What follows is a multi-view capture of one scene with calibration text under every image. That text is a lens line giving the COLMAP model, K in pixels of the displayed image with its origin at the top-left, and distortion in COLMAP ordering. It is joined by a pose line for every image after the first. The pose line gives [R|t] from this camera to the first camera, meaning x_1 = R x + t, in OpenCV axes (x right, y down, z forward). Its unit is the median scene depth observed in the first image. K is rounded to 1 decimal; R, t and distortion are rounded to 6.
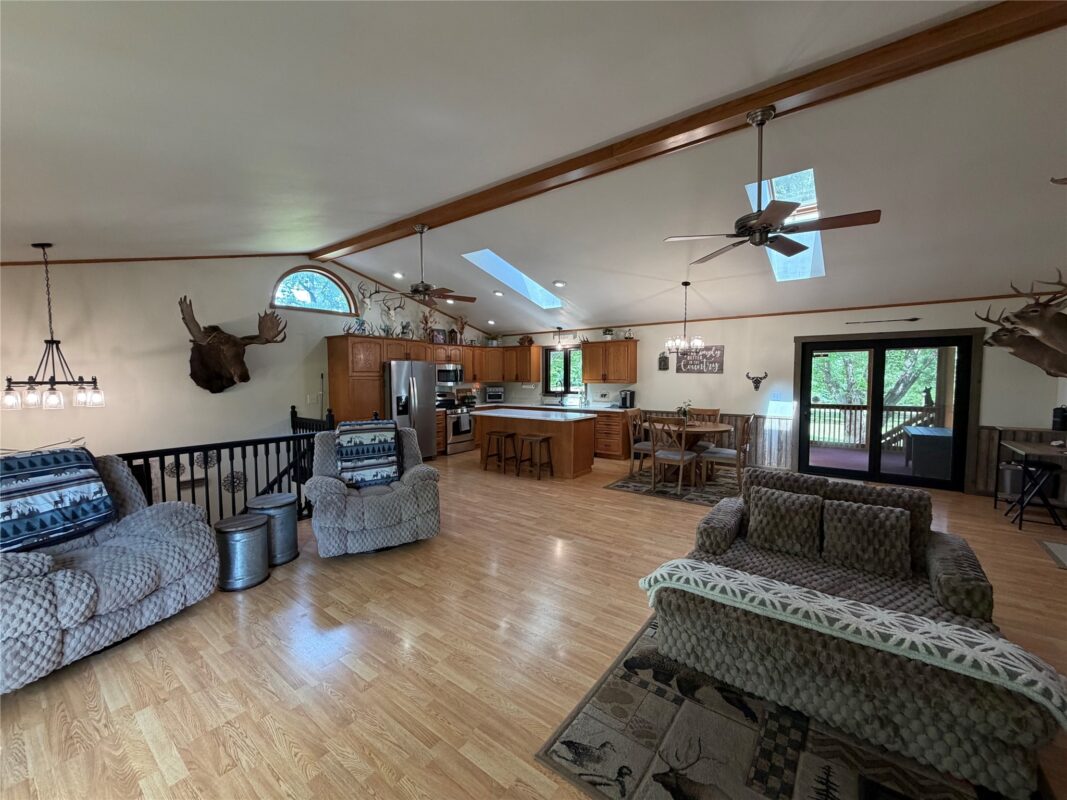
lens RADIAL K [[426.5, 0, 525.7], [0, 426.5, 397.6], [0, 0, 1]] dist [0.002150, 0.000332]
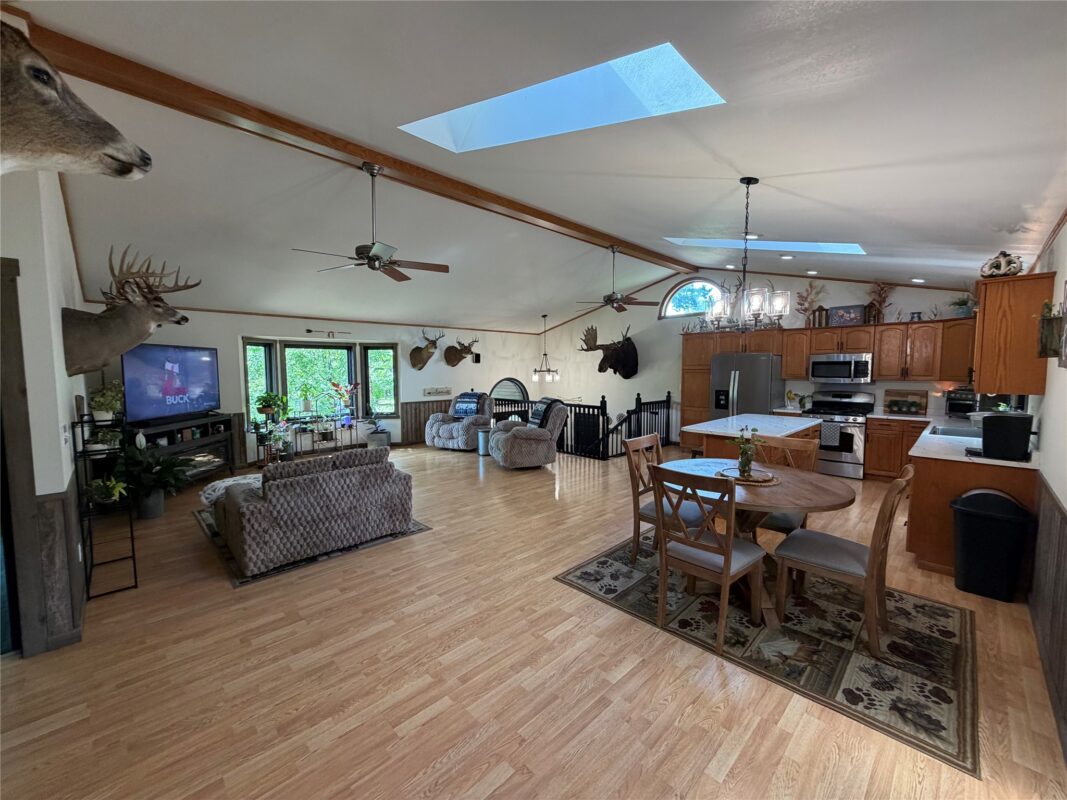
lens RADIAL K [[426.5, 0, 530.4], [0, 426.5, 397.9], [0, 0, 1]] dist [0.002150, 0.000332]
pose [[-0.138078, 0.075872, -0.987511, 0.651521], [-0.049656, 0.995277, 0.083412, -0.039769], [0.989176, 0.060553, -0.133659, 0.608199]]
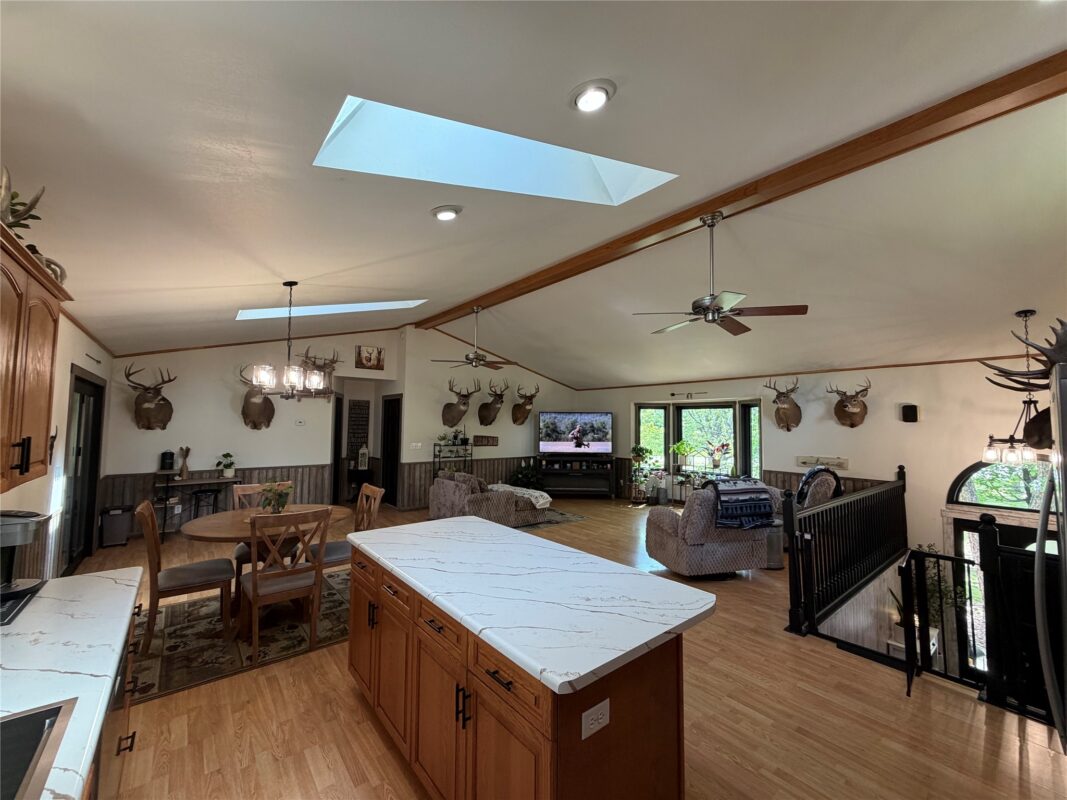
lens RADIAL K [[426.5, 0, 527.2], [0, 426.5, 395.4], [0, 0, 1]] dist [0.002150, 0.000332]
pose [[-0.972577, 0.009878, 0.232373, -0.072515], [0.007065, 0.999891, -0.012935, -0.068552], [-0.232476, -0.010939, -0.972541, 1.105711]]
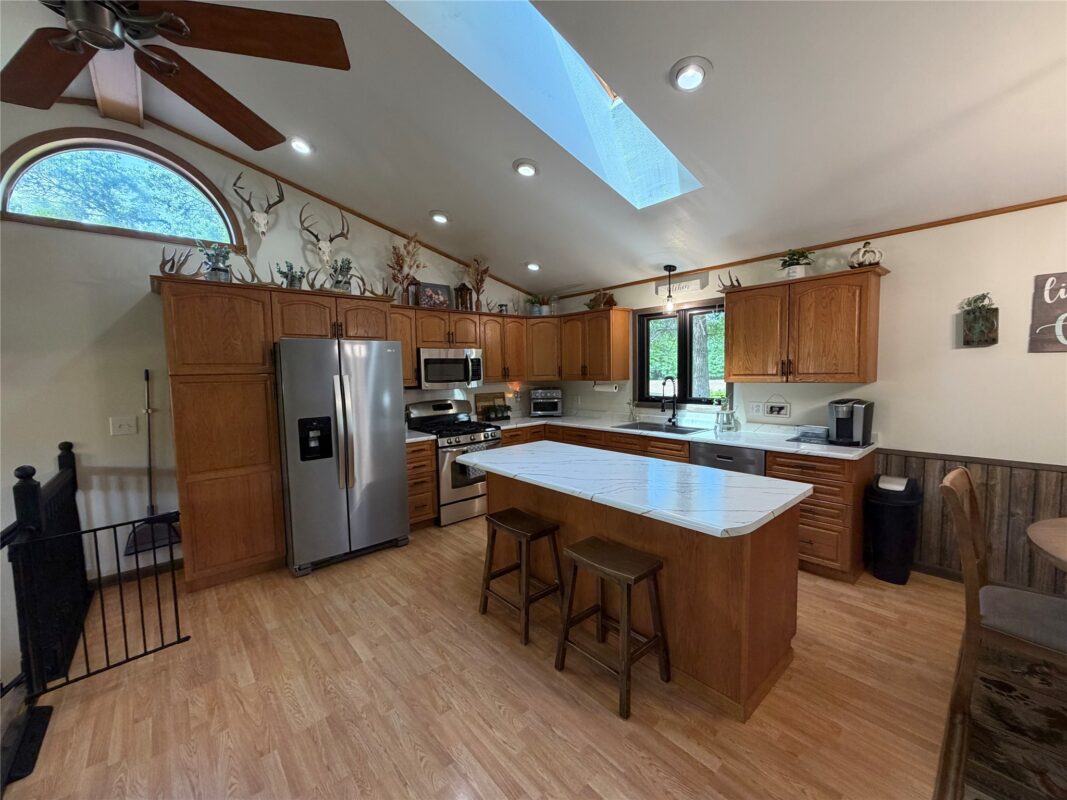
lens RADIAL K [[426.5, 0, 527.6], [0, 426.5, 400.9], [0, 0, 1]] dist [0.002150, 0.000332]
pose [[0.979912, -0.001904, -0.199419, 0.018505], [0.006237, 0.999758, 0.021101, -0.025494], [0.199330, -0.021921, 0.979687, 0.528441]]
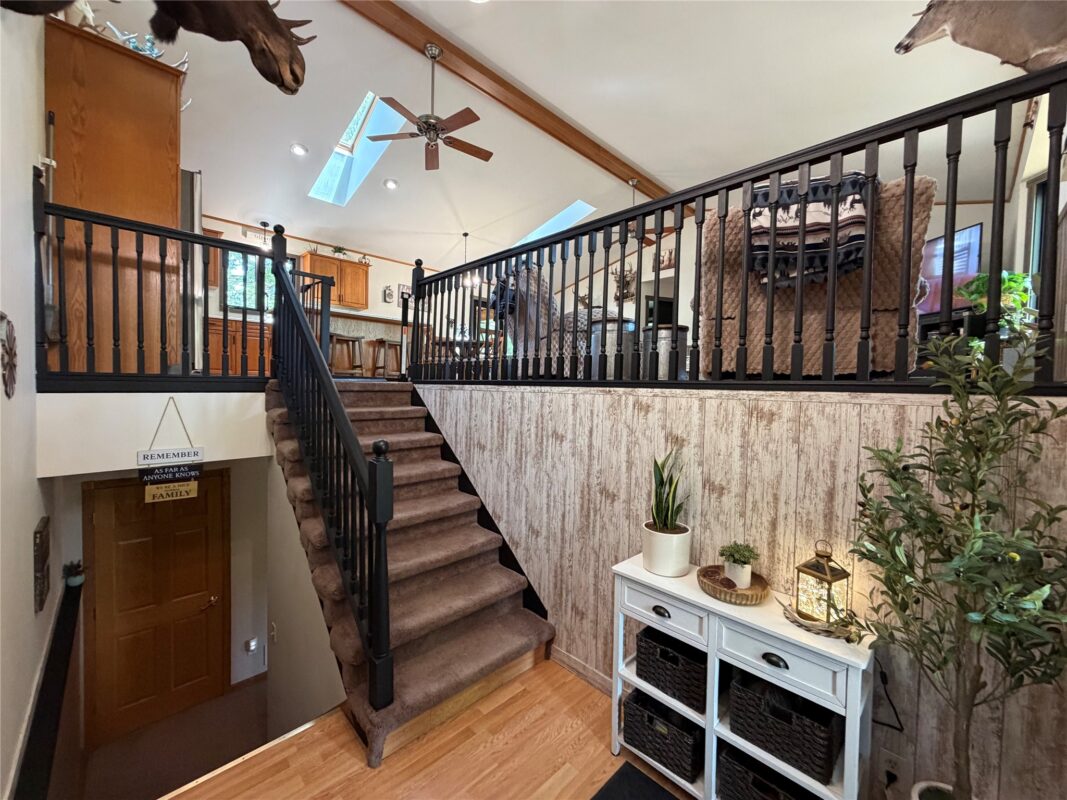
lens RADIAL K [[426.5, 0, 529.9], [0, 426.5, 402.2], [0, 0, 1]] dist [0.002150, 0.000332]
pose [[0.148119, -0.028207, 0.988567, -0.666335], [0.029818, 0.999266, 0.024045, 0.164871], [-0.988520, 0.025915, 0.148851, 0.452434]]
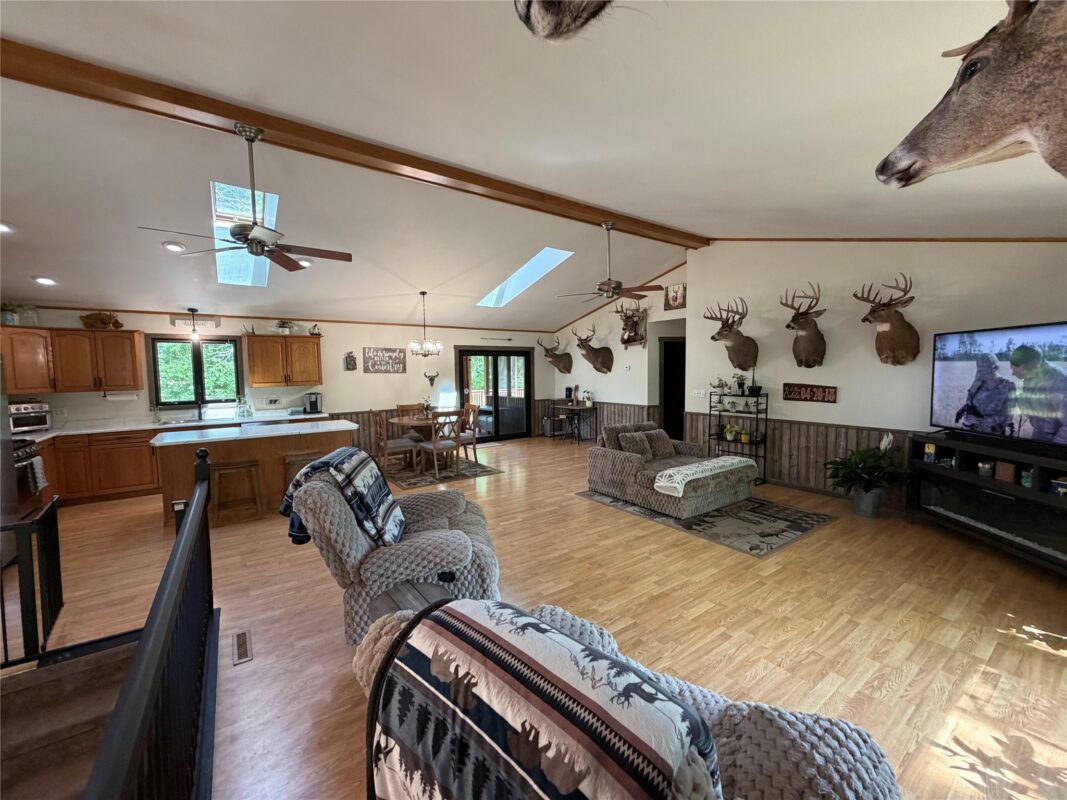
lens RADIAL K [[426.5, 0, 530.1], [0, 426.5, 398.2], [0, 0, 1]] dist [0.002150, 0.000332]
pose [[0.298703, -0.064235, 0.952182, -0.460895], [0.064351, 0.996817, 0.047059, -0.018395], [-0.952174, 0.047217, 0.301886, 0.293707]]
